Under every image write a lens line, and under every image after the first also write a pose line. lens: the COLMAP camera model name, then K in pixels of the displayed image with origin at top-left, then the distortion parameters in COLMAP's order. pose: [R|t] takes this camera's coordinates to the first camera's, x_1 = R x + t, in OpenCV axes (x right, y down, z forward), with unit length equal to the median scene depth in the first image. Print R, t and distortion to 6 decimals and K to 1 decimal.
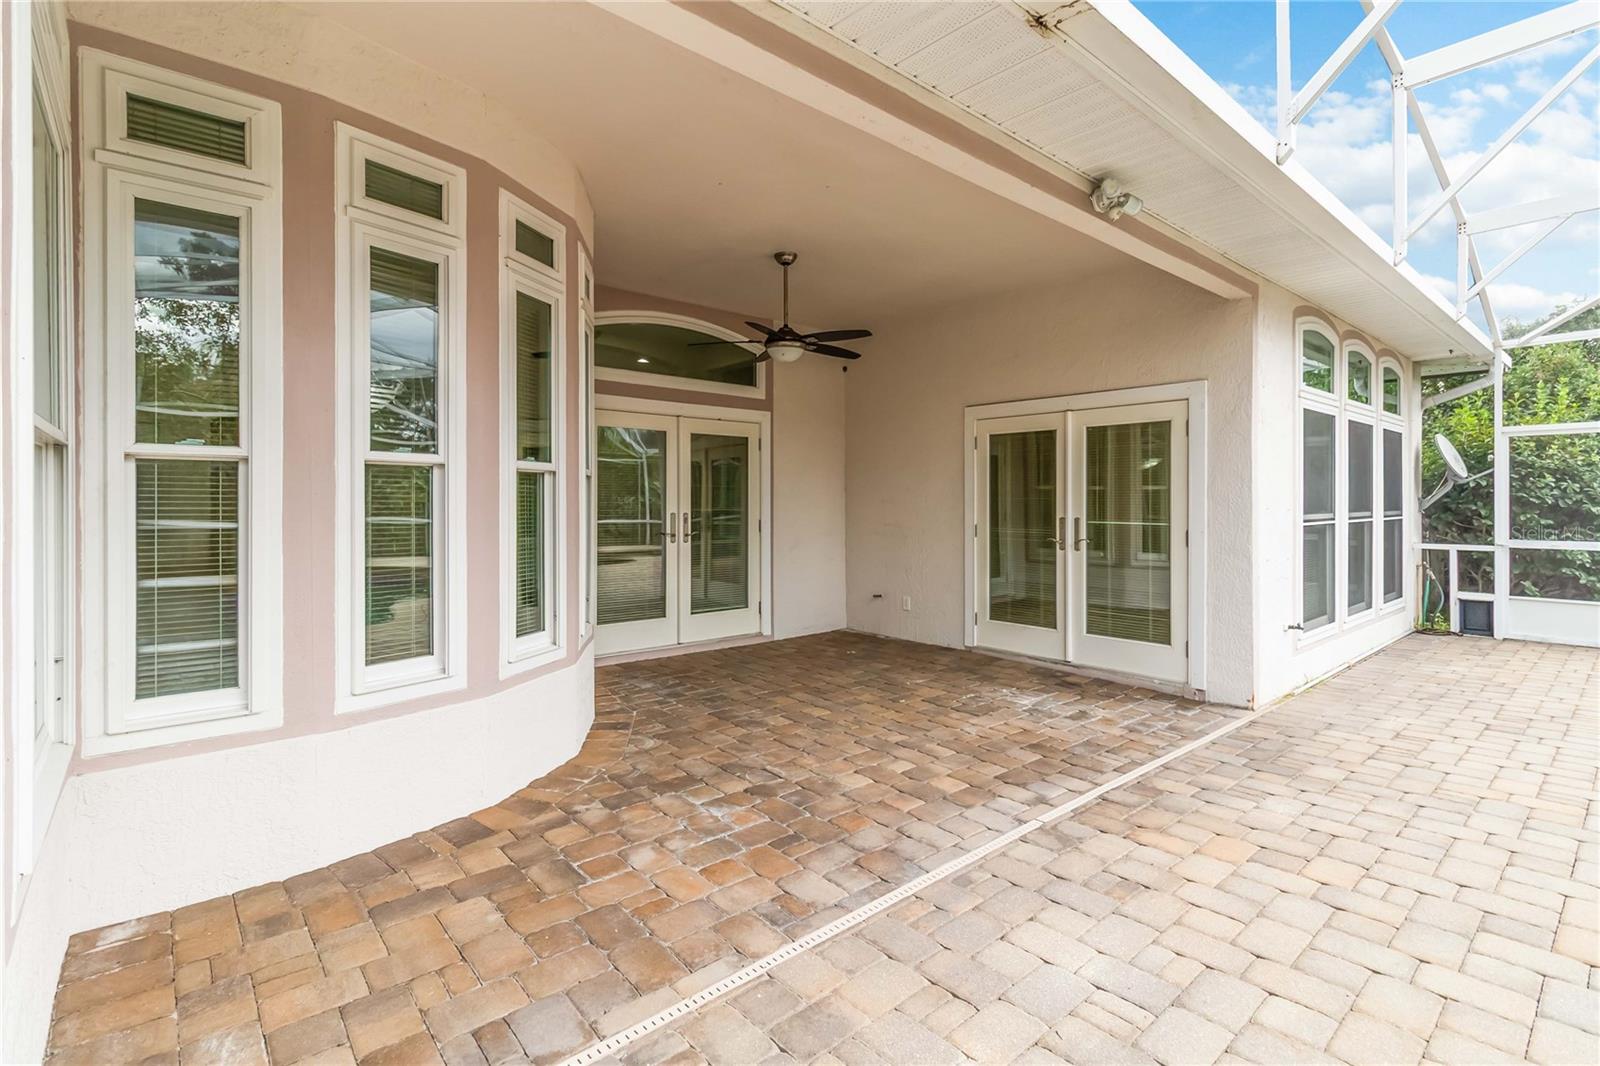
lens RADIAL K [[740.7, 0, 801.8], [0, 740.7, 501.5], [0, 0, 1]] dist [0.002112, 0.000306]
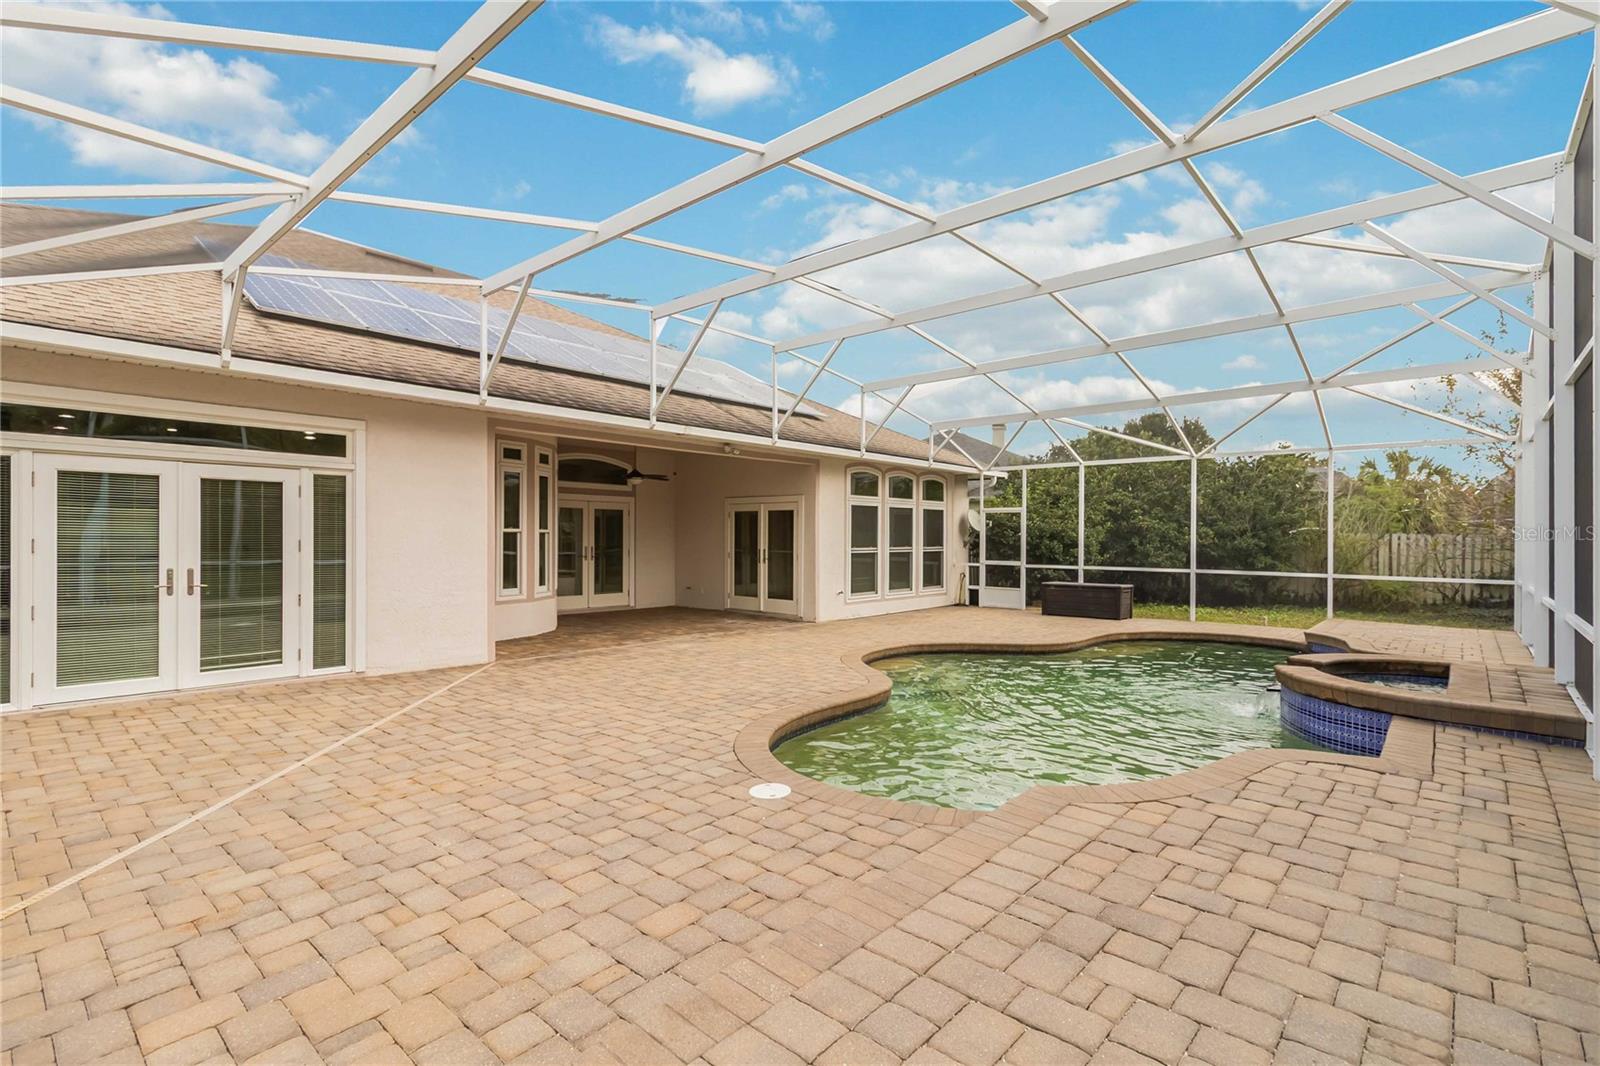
lens RADIAL K [[747.2, 0, 802.6], [0, 747.2, 540.4], [0, 0, 1]] dist [0.004712, 0.000362]
pose [[0.991841, 0.005591, 0.127358, 0.182281], [-0.006470, 0.999958, 0.006491, -0.020950], [-0.127316, -0.007262, 0.991836, -1.296580]]
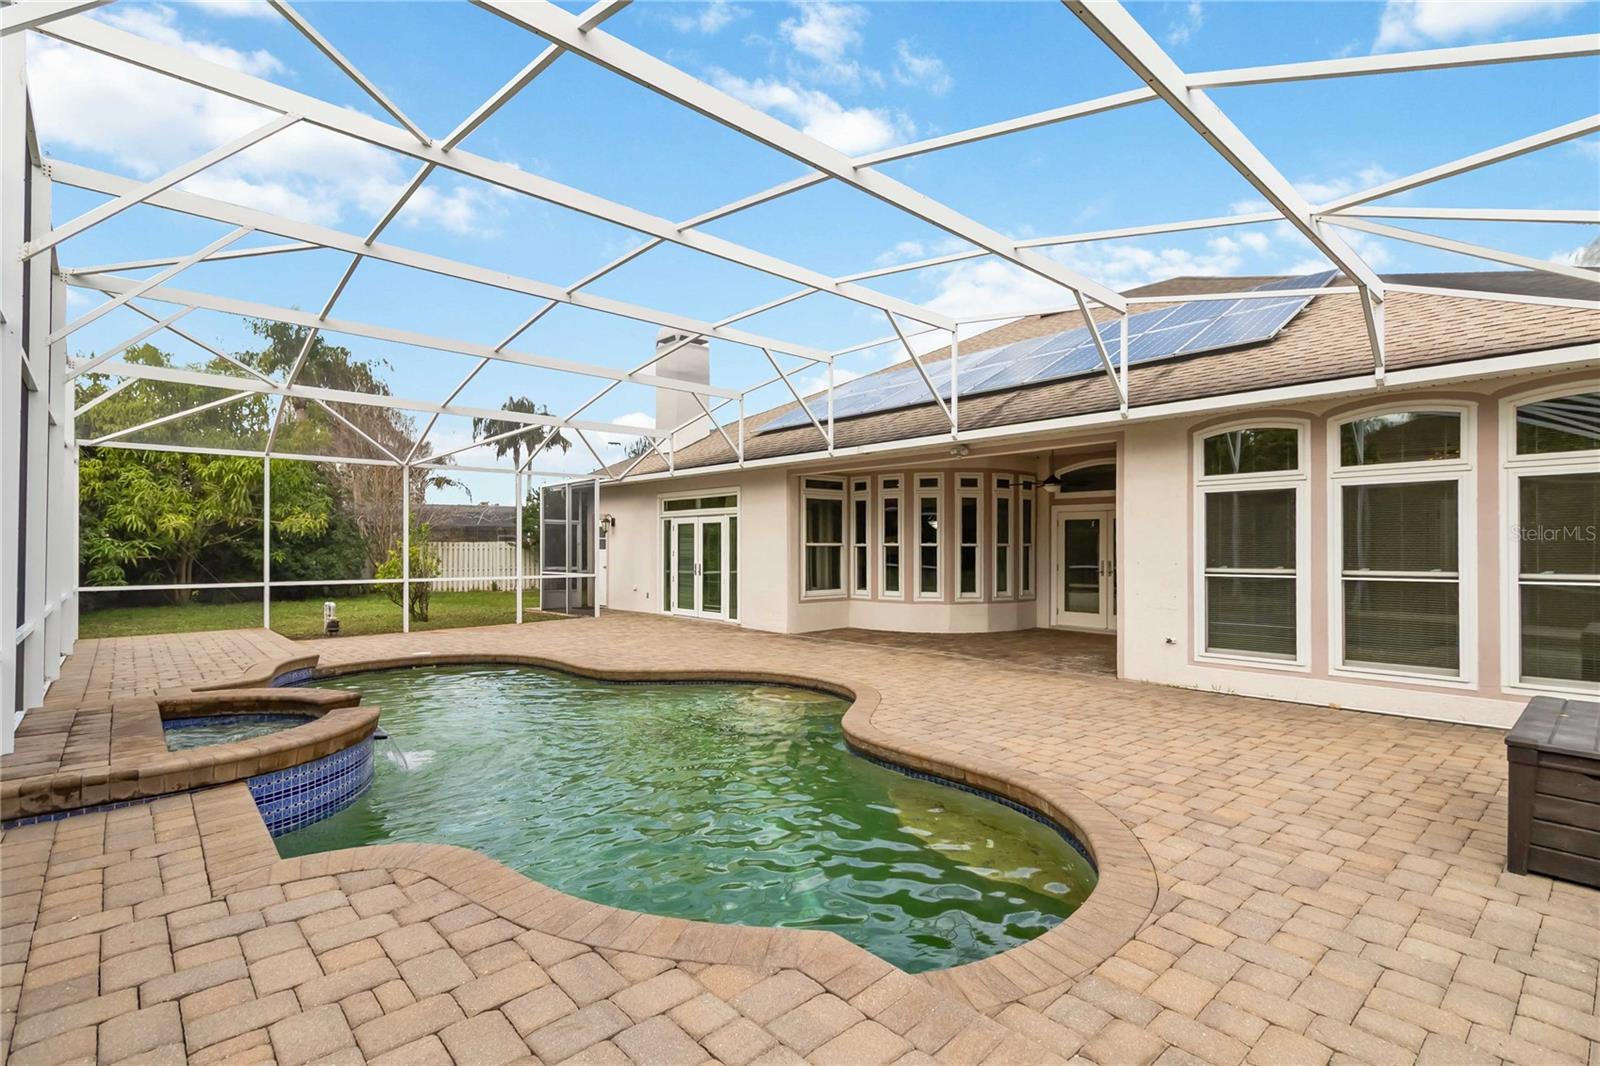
lens RADIAL K [[747.2, 0, 802.6], [0, 747.2, 540.4], [0, 0, 1]] dist [0.004712, 0.000362]
pose [[0.032418, -0.010707, -0.999417, 1.880559], [-0.000030, 0.999943, -0.010714, -0.018368], [0.999474, 0.000377, 0.032416, 0.164959]]
